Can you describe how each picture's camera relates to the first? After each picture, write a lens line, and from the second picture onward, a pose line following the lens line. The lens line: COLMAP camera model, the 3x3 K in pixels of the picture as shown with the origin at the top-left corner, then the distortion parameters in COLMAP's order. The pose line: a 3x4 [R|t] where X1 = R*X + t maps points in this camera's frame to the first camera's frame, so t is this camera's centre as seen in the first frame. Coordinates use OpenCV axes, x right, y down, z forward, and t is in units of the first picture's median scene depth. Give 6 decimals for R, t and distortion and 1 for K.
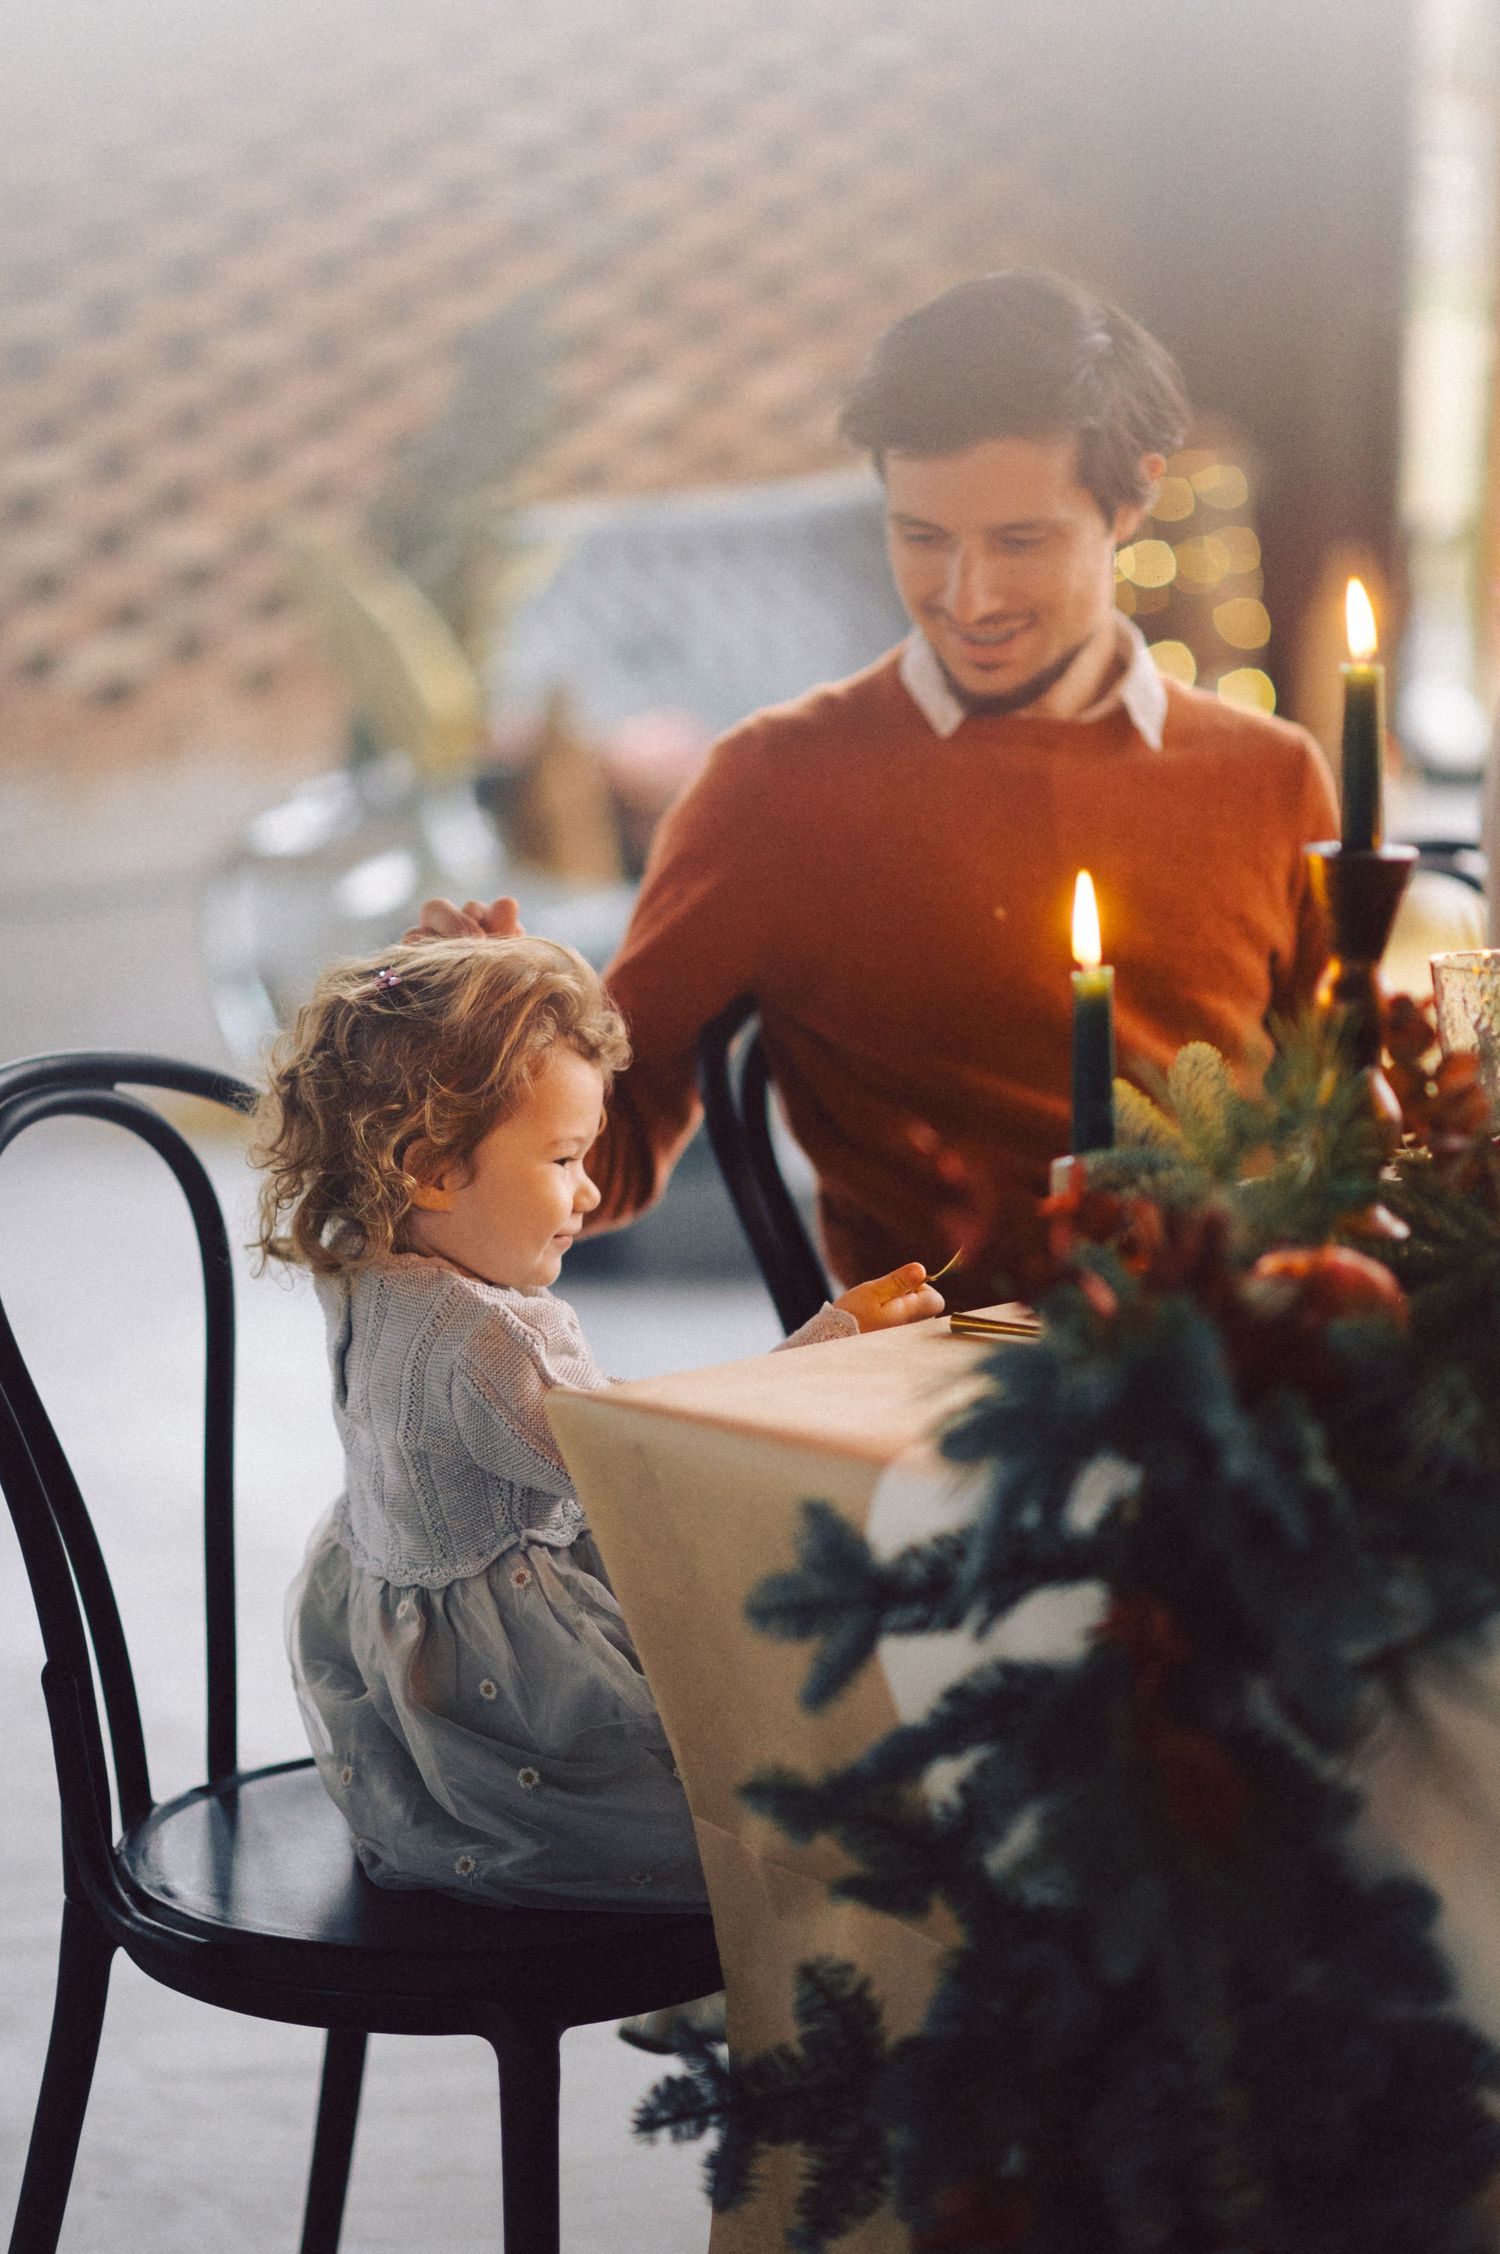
lens RADIAL K [[5178.1, 0, 750.0], [0, 5178.1, 1127.0], [0, 0, 1]] dist [-0.349428, 3.824508]
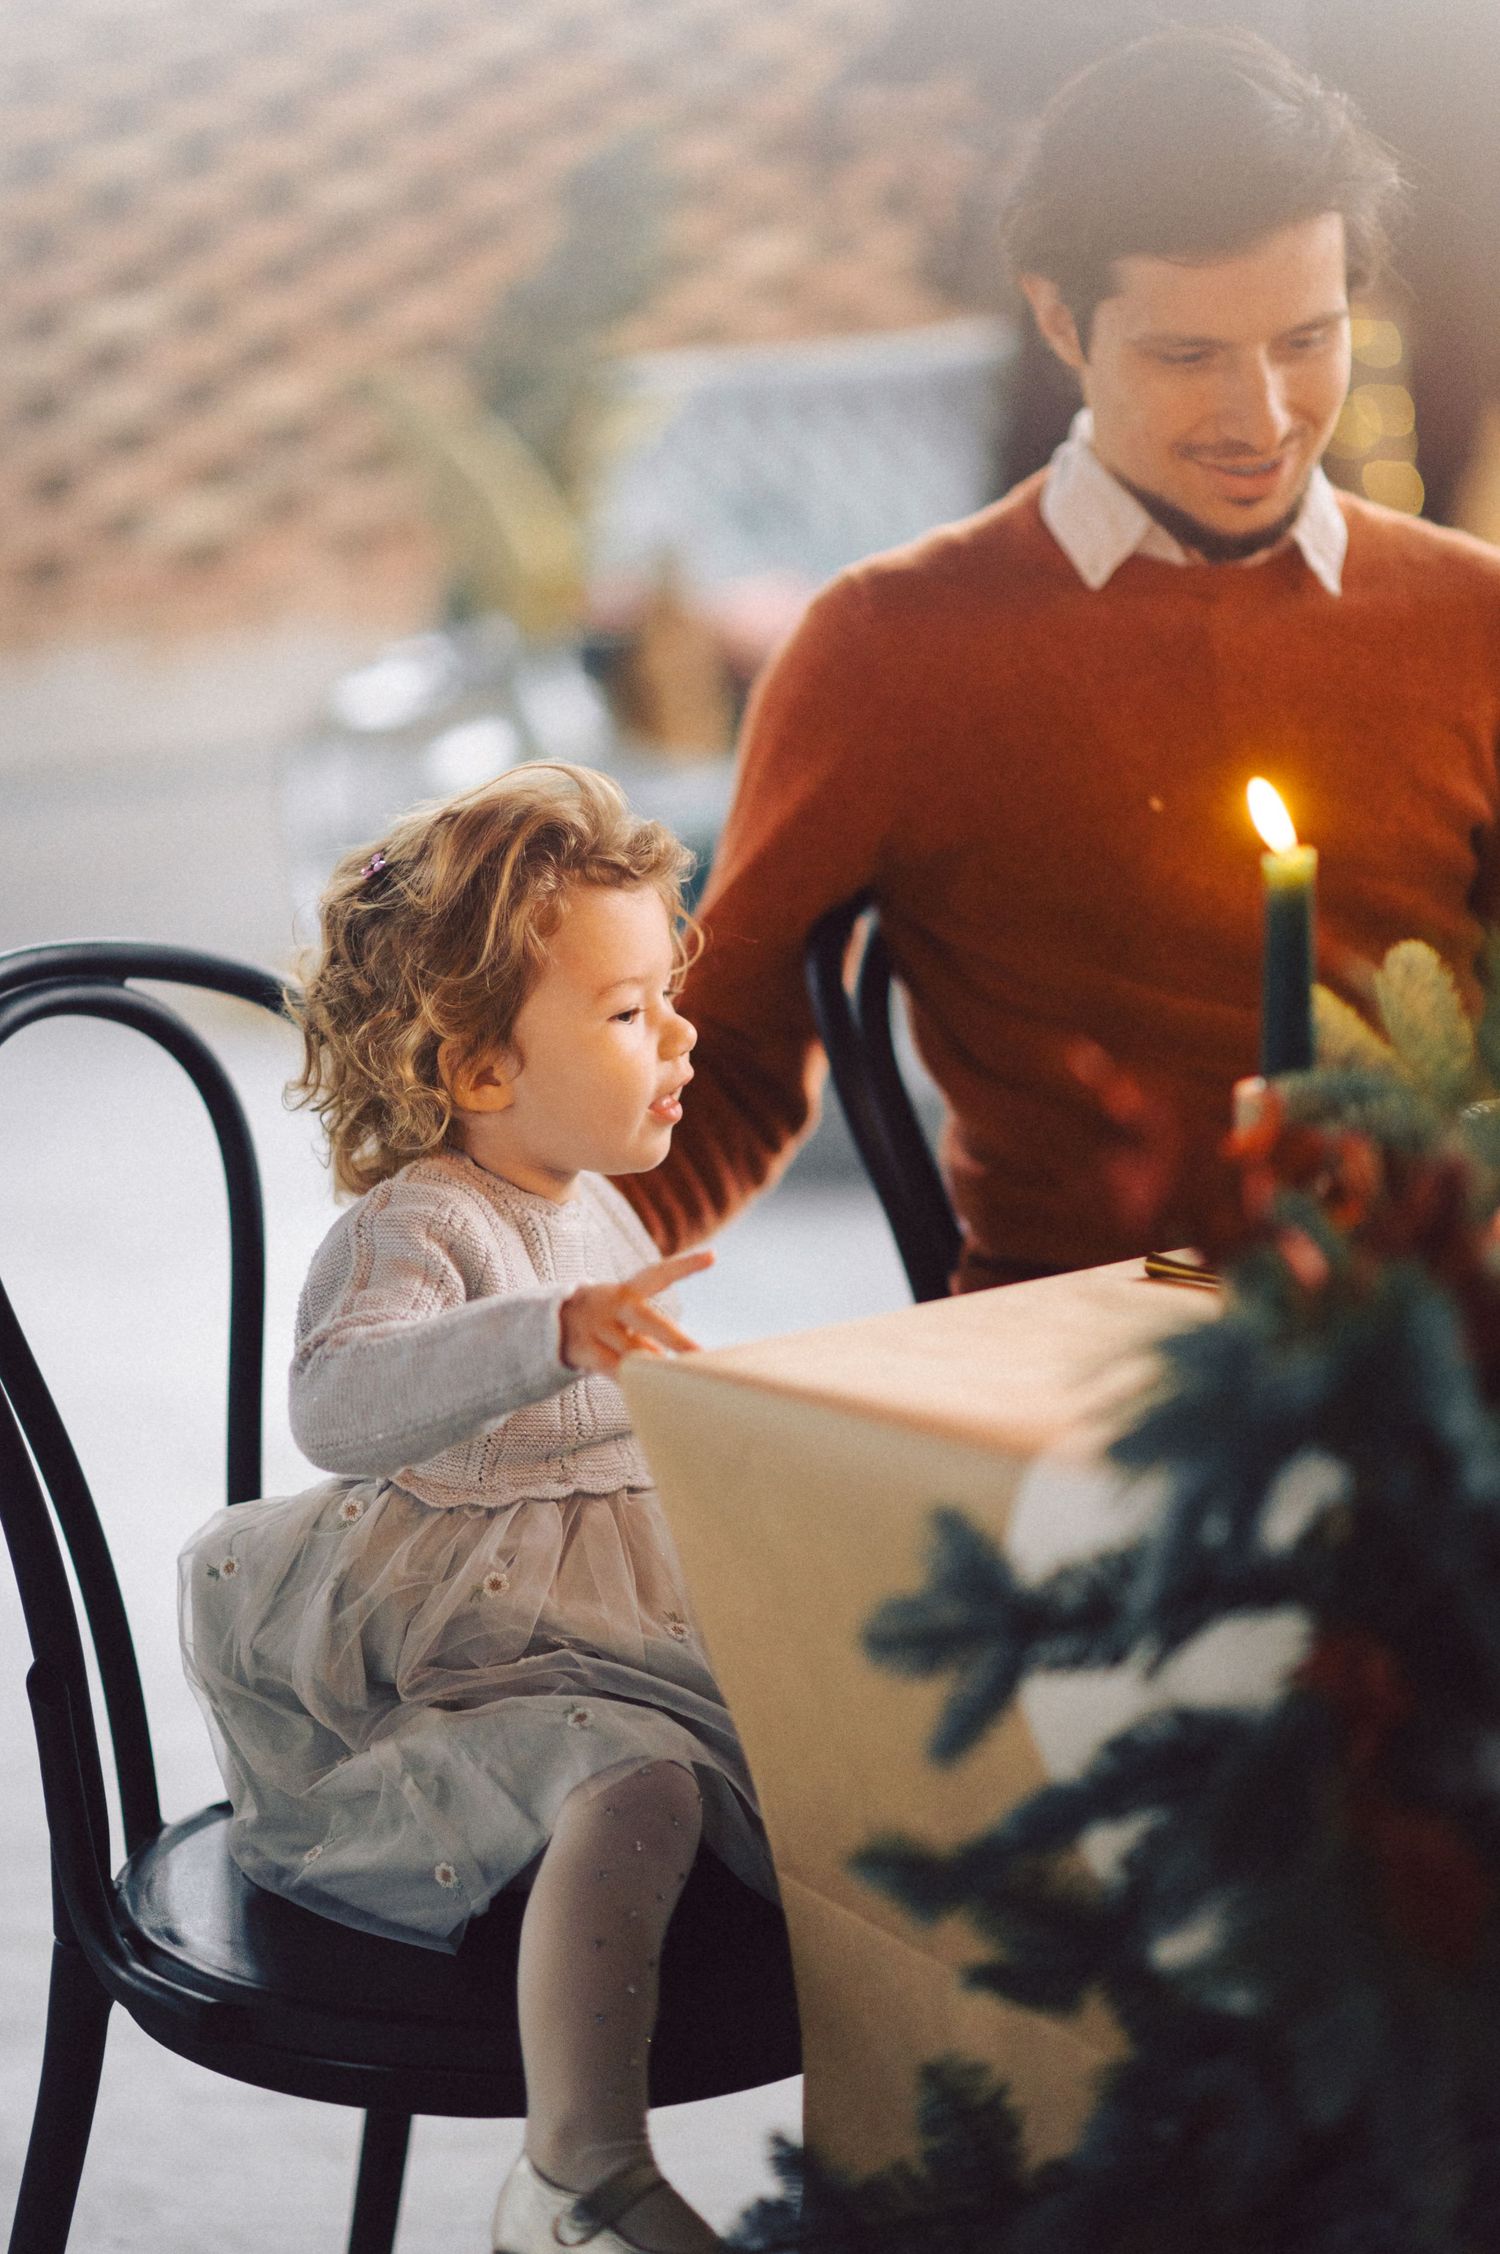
lens RADIAL K [[5015.7, 0, 800.2], [0, 5015.7, 1129.1], [0, 0, 1]] dist [0.091892, 0.392999]
pose [[0.999877, 0.008475, -0.013195, -0.000481], [-0.008157, 0.999678, 0.024023, -0.004638], [0.013394, -0.023913, 0.999624, 0.177085]]
